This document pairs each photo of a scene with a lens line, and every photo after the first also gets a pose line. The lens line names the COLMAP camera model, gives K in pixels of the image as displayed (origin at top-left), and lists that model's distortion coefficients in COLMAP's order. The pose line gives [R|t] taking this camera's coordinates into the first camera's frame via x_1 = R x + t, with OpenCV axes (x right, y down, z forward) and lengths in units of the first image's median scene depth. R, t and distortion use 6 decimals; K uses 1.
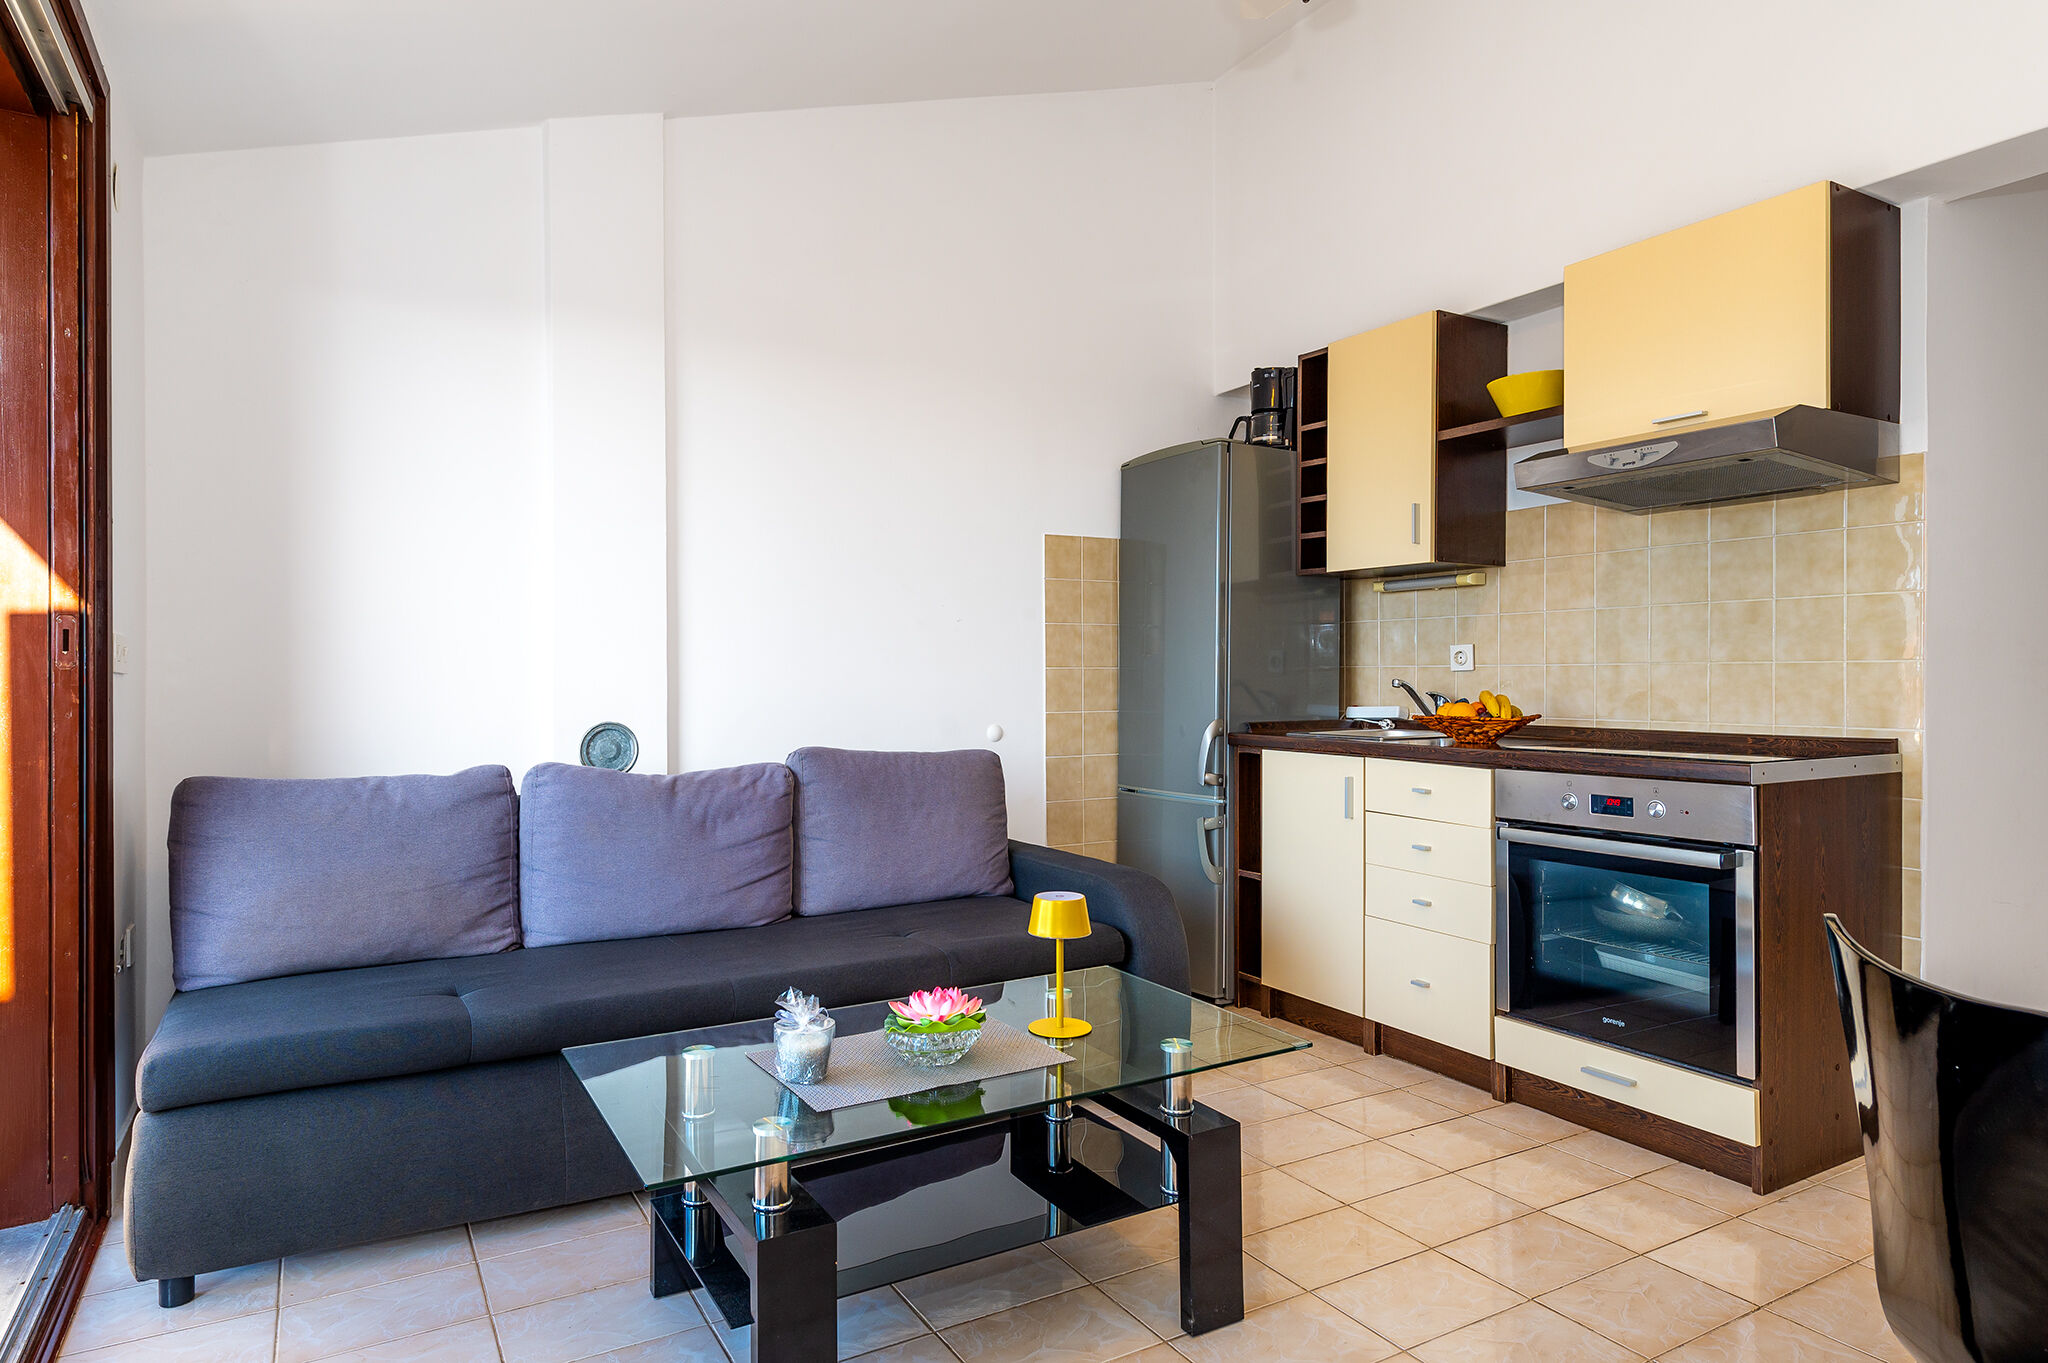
lens RADIAL K [[1176.1, 0, 1017.5], [0, 1176.1, 674.2], [0, 0, 1]] dist [0.004939, 0.000726]
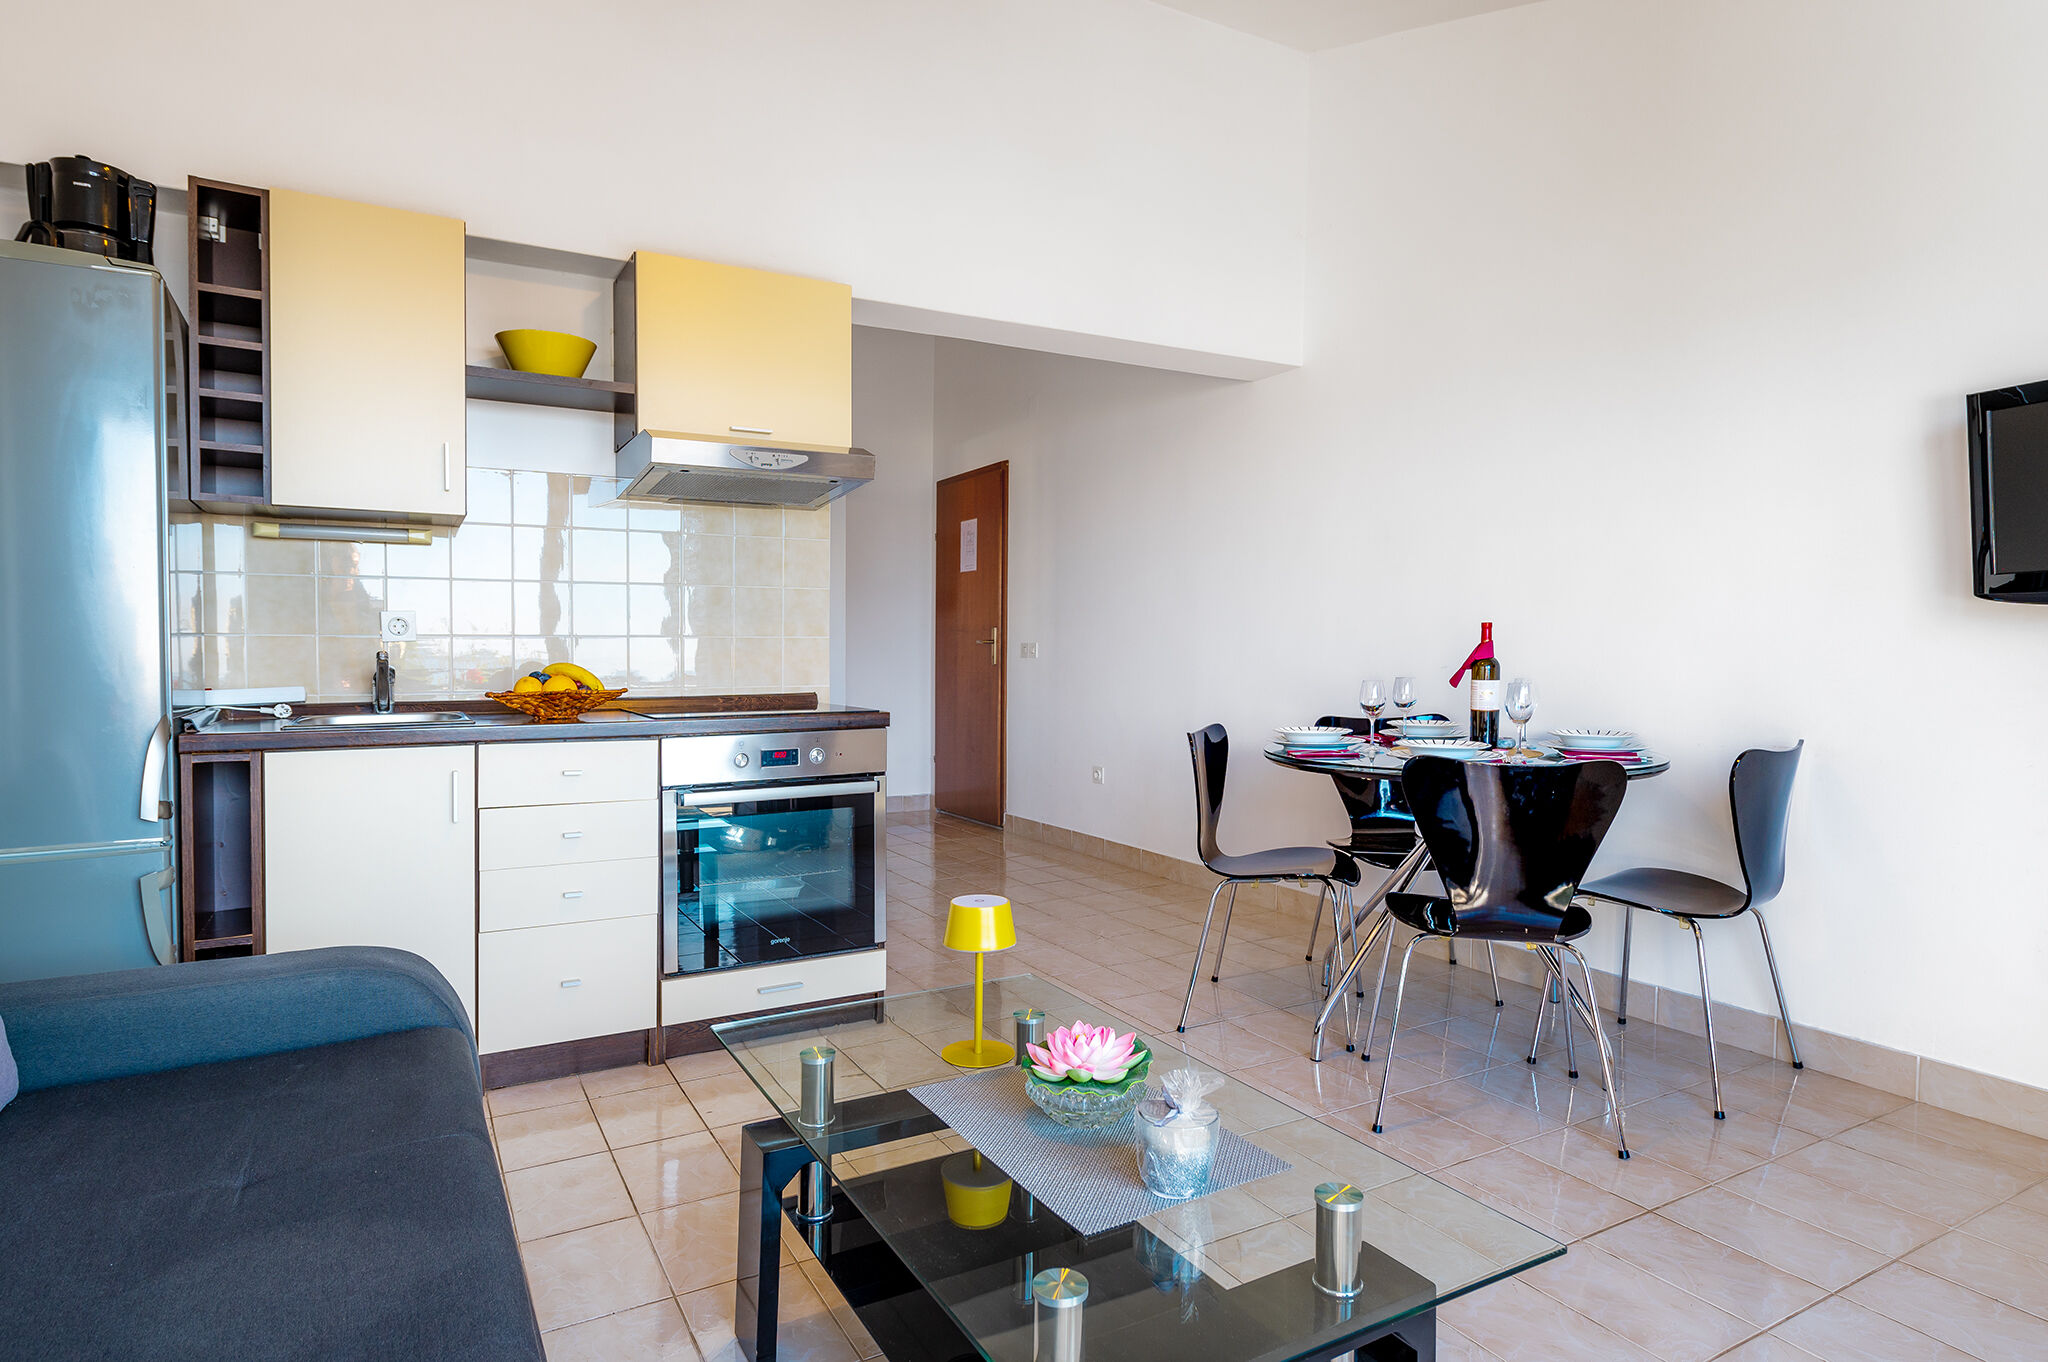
lens RADIAL K [[1087.4, 0, 1030.3], [0, 1087.4, 682.3], [0, 0, 1]] dist [0.018917, -0.008685]
pose [[0.020599, -0.027410, 0.999412, -0.516829], [0.000567, 0.999624, 0.027405, 0.006516], [-0.999788, 0.000002, 0.020607, 0.664110]]
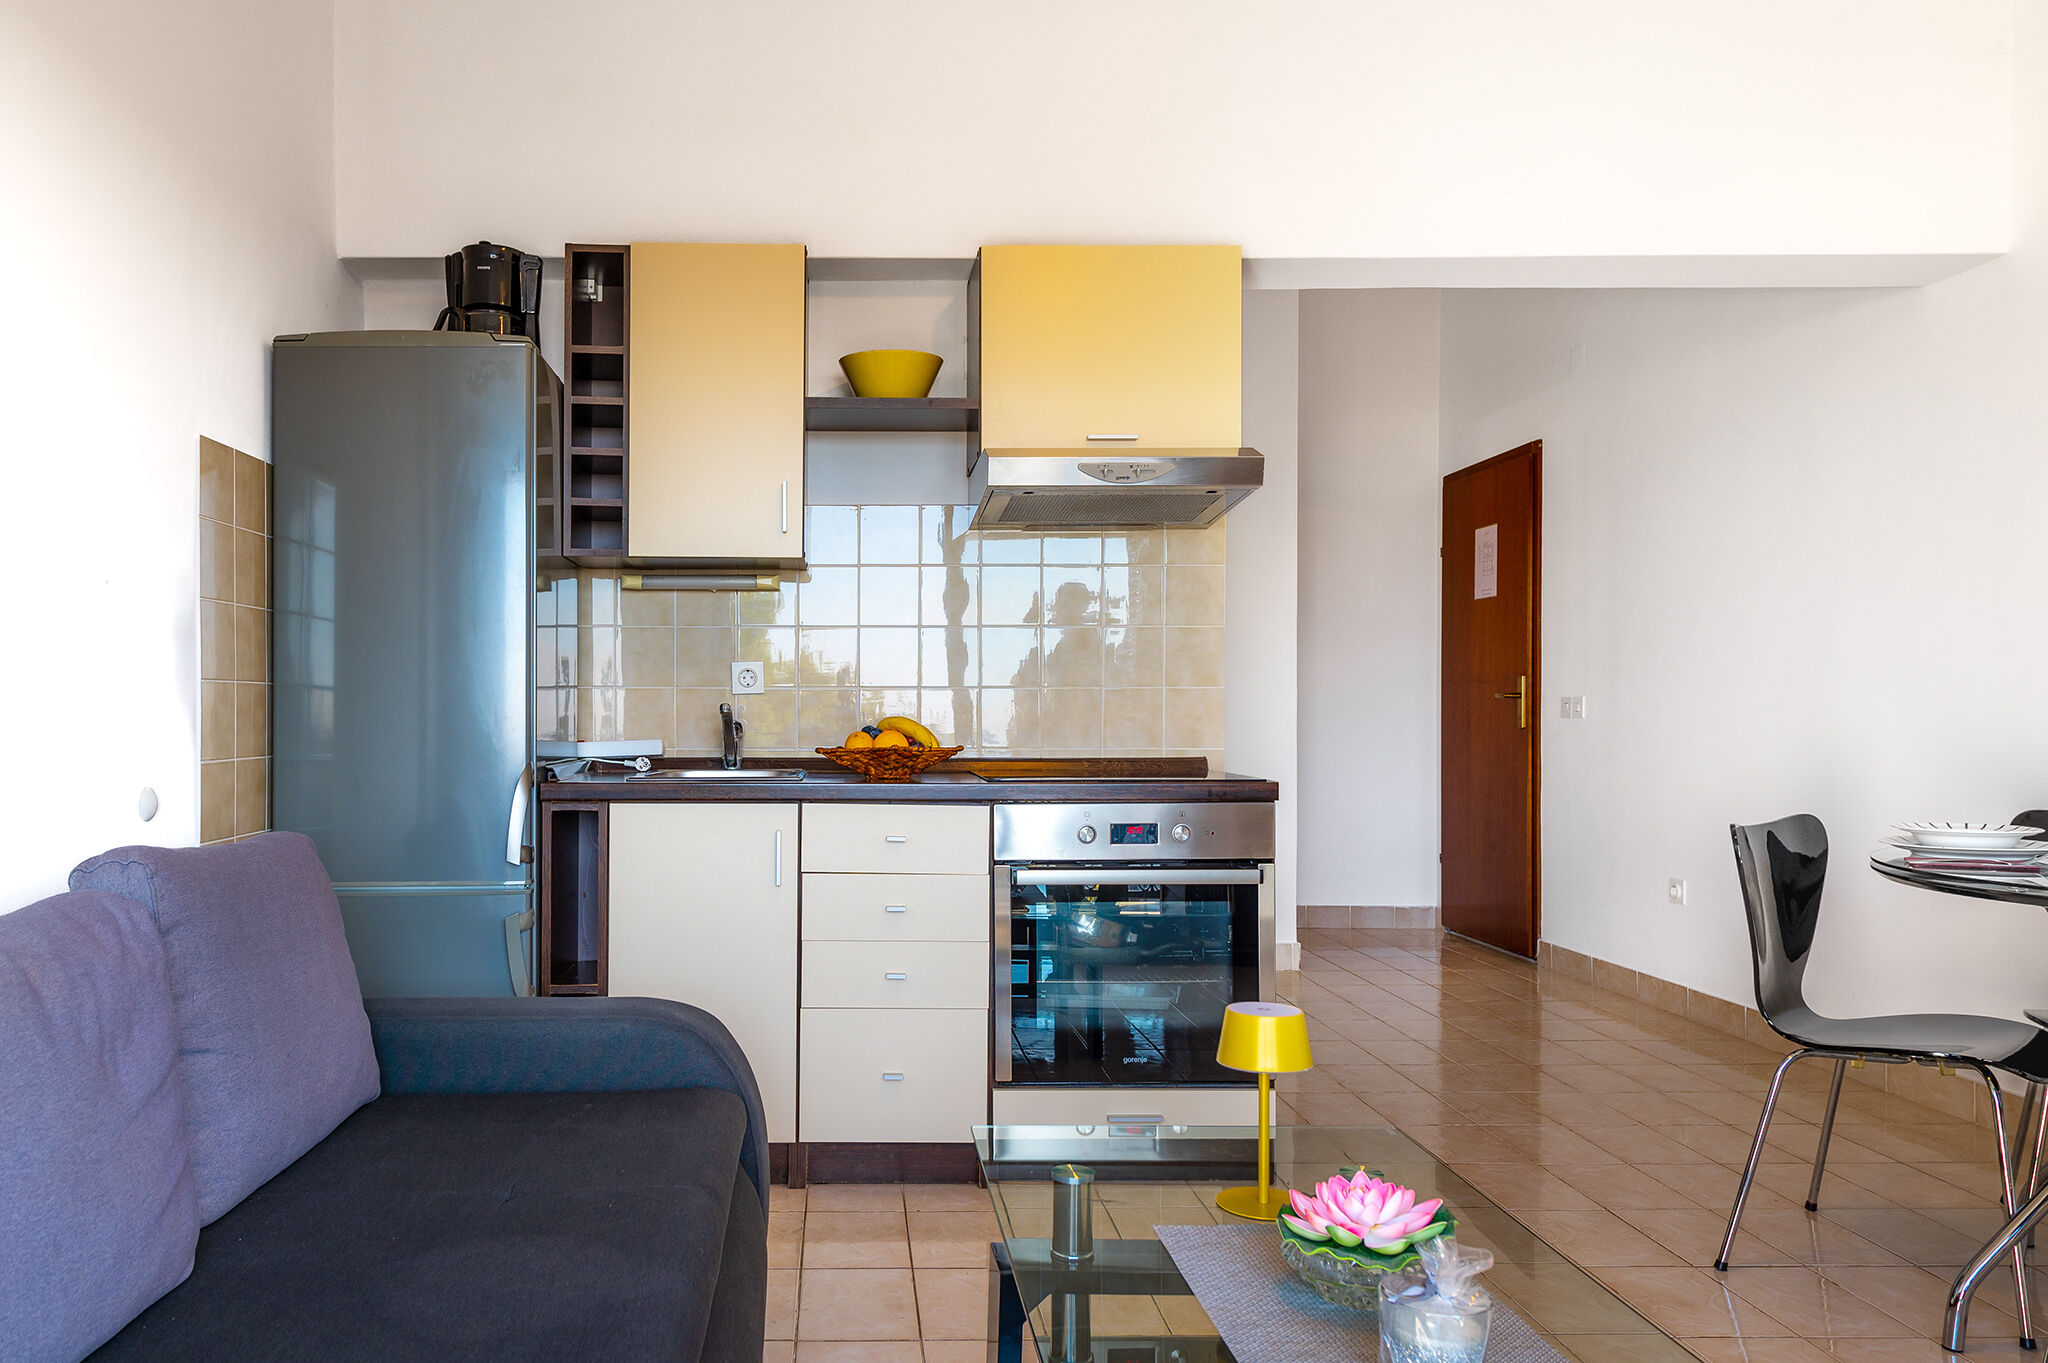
lens RADIAL K [[1448.1, 0, 941.7], [0, 1448.1, 709.6], [0, 0, 1]] dist [0.030489, -0.018614]
pose [[0.473479, 0.004113, 0.880796, -0.551080], [-0.001405, 0.999991, -0.003915, 0.014436], [-0.880804, 0.000616, 0.473480, 0.525515]]
